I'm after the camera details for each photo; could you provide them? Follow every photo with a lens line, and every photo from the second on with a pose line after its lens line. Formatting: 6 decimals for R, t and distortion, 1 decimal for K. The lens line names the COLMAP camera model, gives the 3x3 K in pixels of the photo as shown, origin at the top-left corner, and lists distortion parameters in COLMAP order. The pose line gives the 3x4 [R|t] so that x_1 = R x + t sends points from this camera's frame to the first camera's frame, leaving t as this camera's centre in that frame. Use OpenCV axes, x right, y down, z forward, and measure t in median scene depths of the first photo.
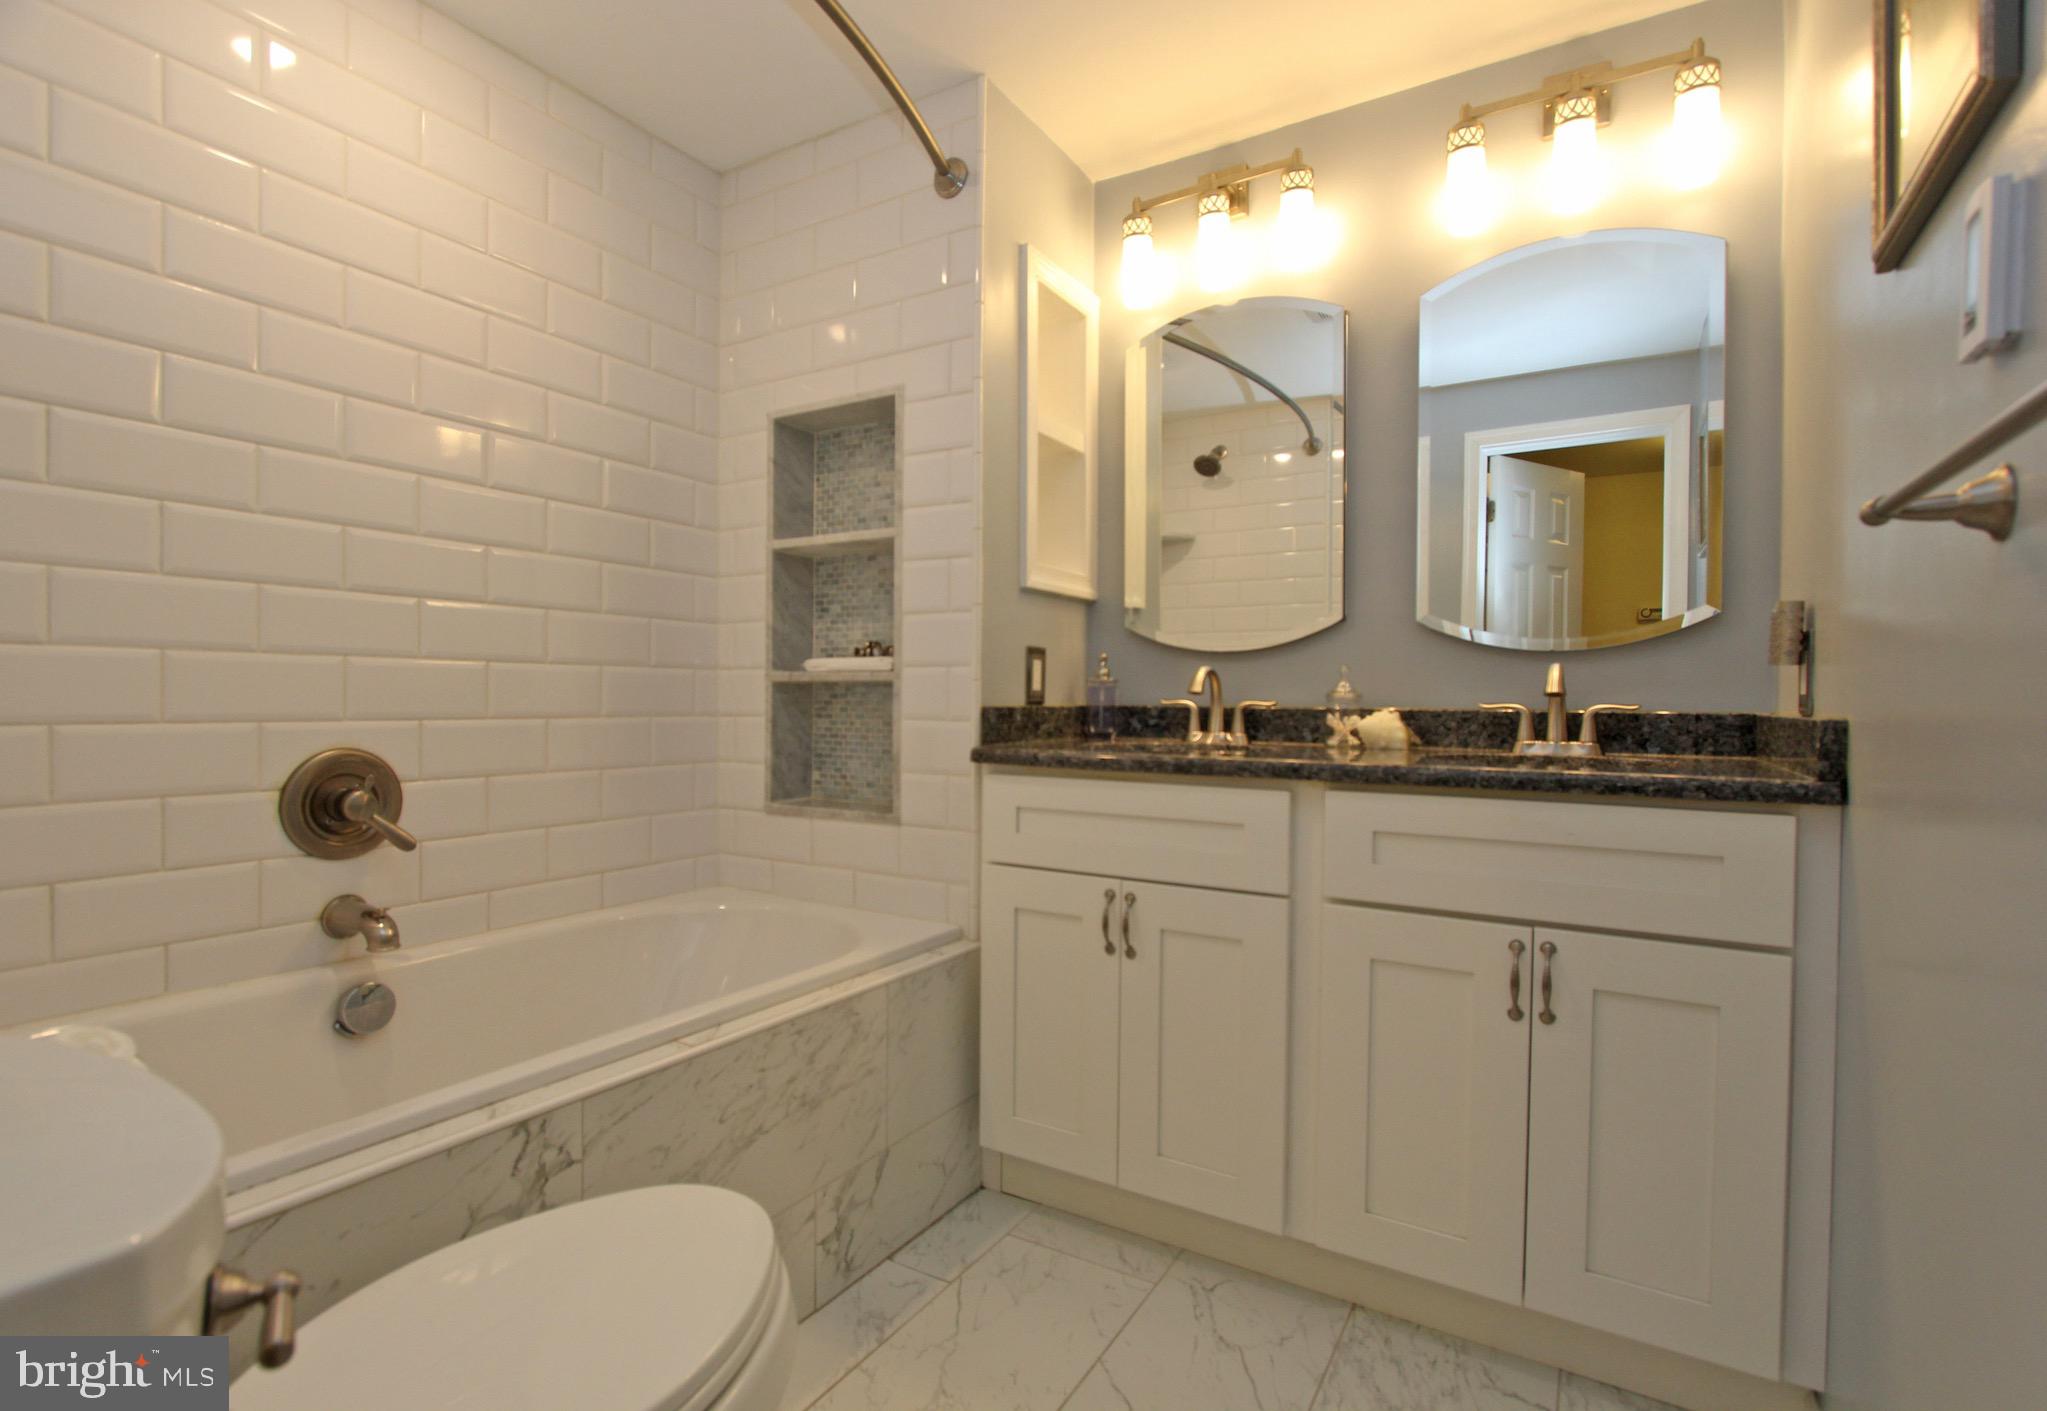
lens RADIAL K [[985.6, 0, 1013.7], [0, 985.6, 700.1], [0, 0, 1]] dist [-0.010599, -0.000016]
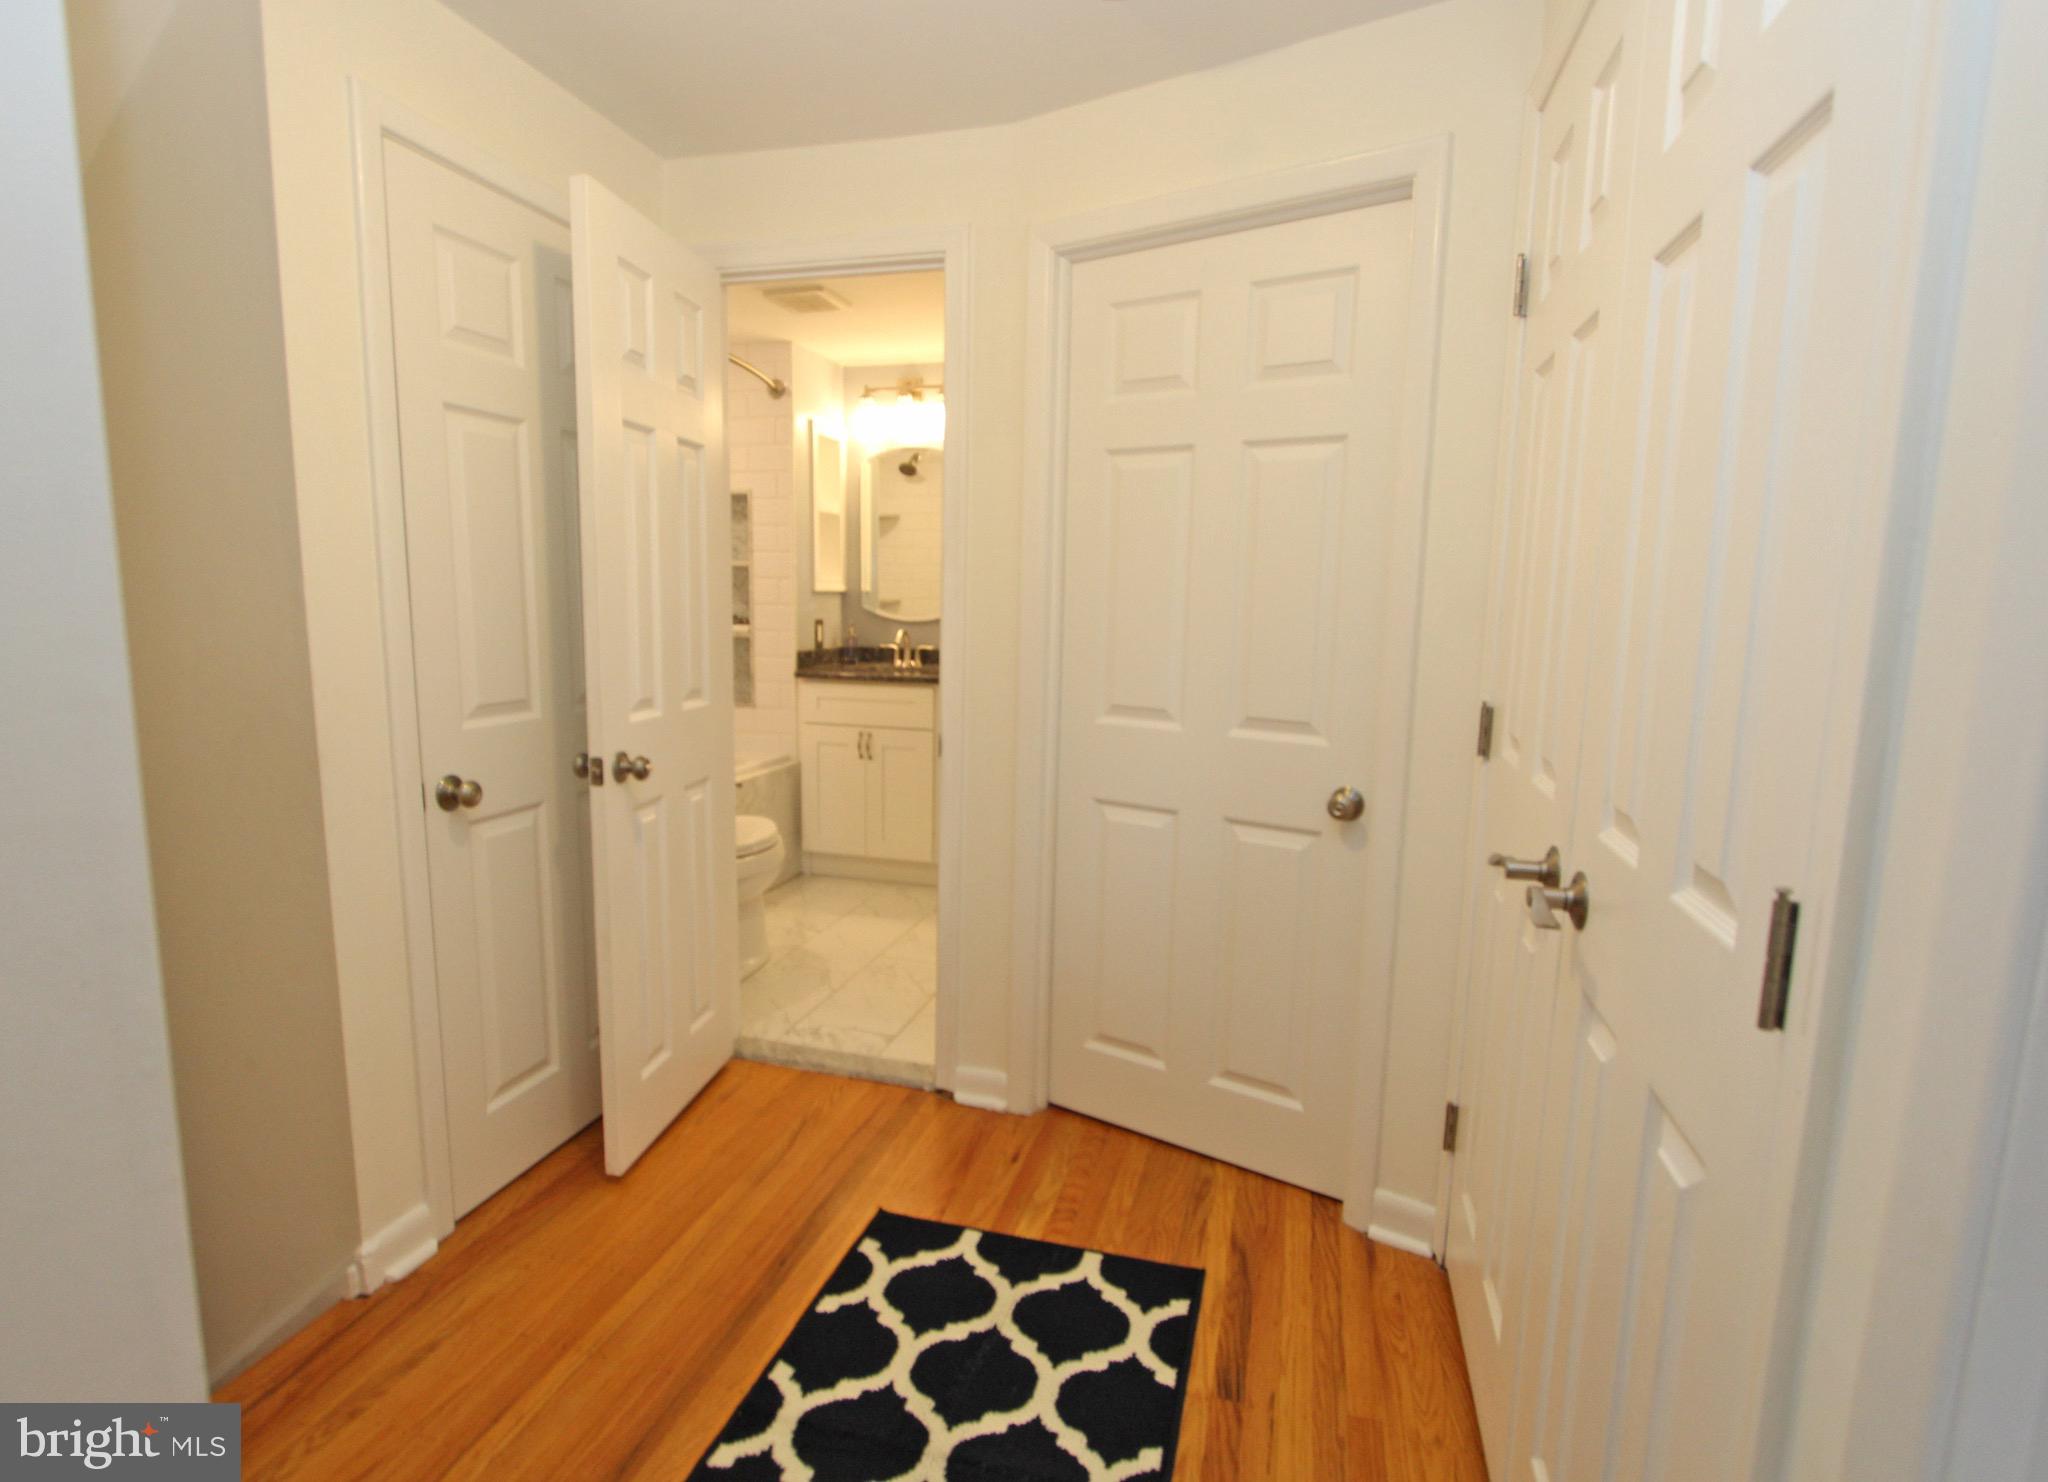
lens RADIAL K [[1054.5, 0, 1012.4], [0, 1054.5, 748.4], [0, 0, 1]] dist [-0.000952, 0.000067]
pose [[0.960665, -0.030986, 0.275977, -0.222388], [-0.010588, 0.988947, 0.147892, -0.127730], [-0.277509, -0.144997, 0.949718, -1.325932]]
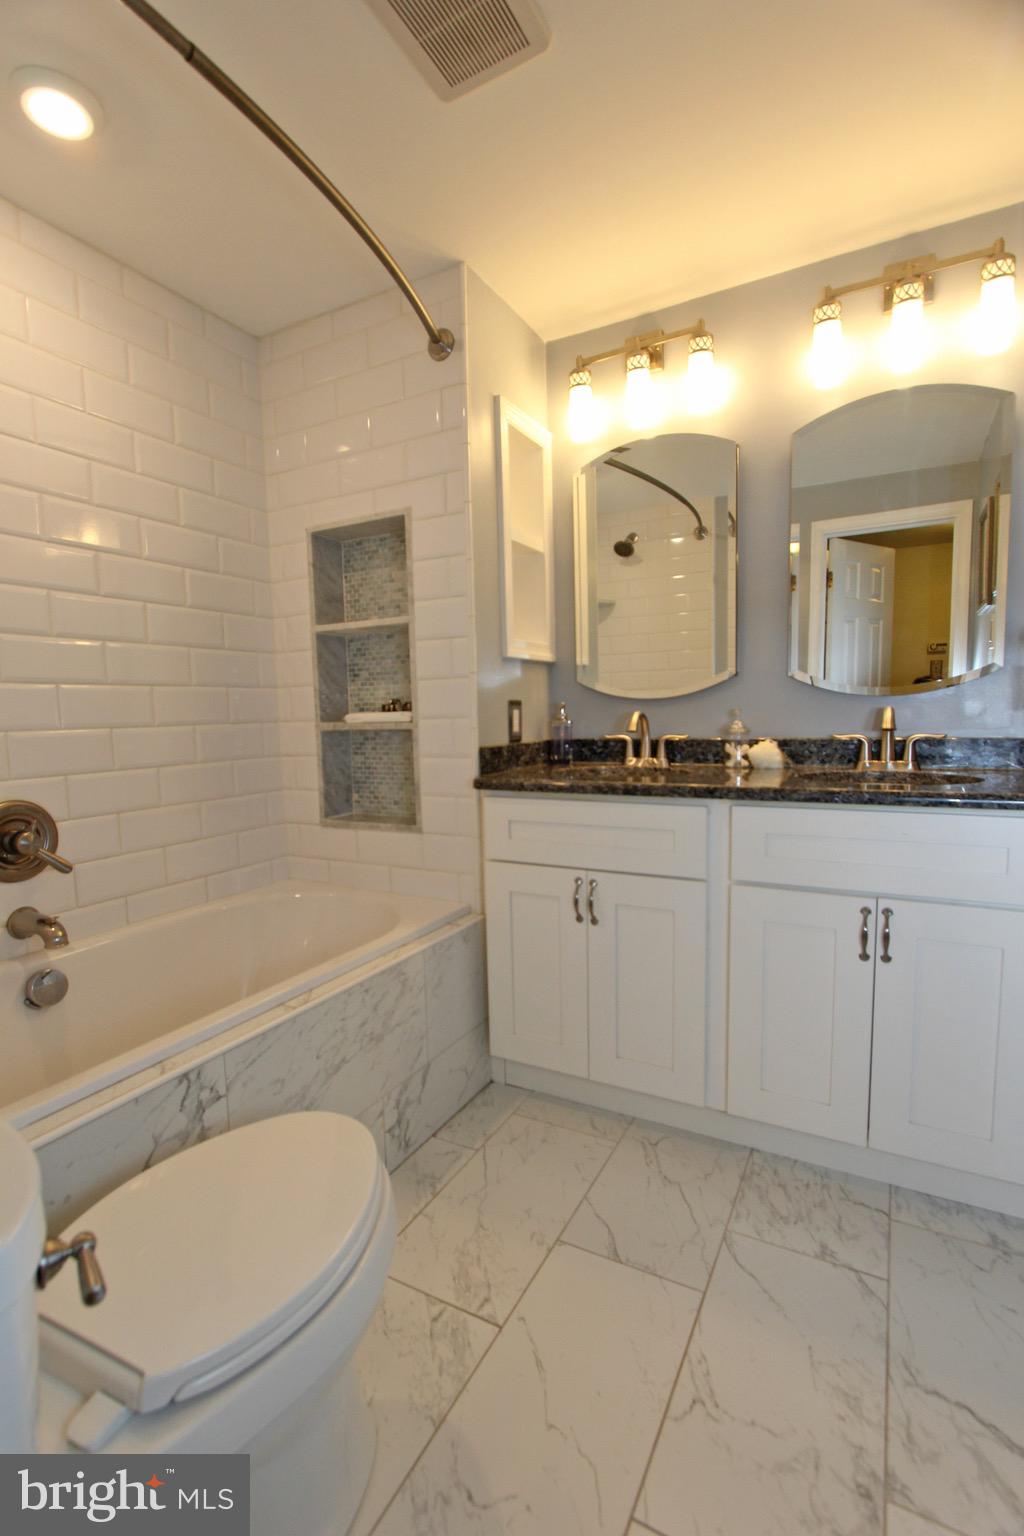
lens RADIAL K [[717.9, 0, 511.0], [0, 717.9, 778.7], [0, 0, 1]] dist [-0.012047, 0.000516]
pose [[0.998177, -0.036626, 0.047974, -0.038168], [0.032060, 0.995177, 0.092710, -0.041835], [-0.051139, -0.091003, 0.994537, -0.004128]]
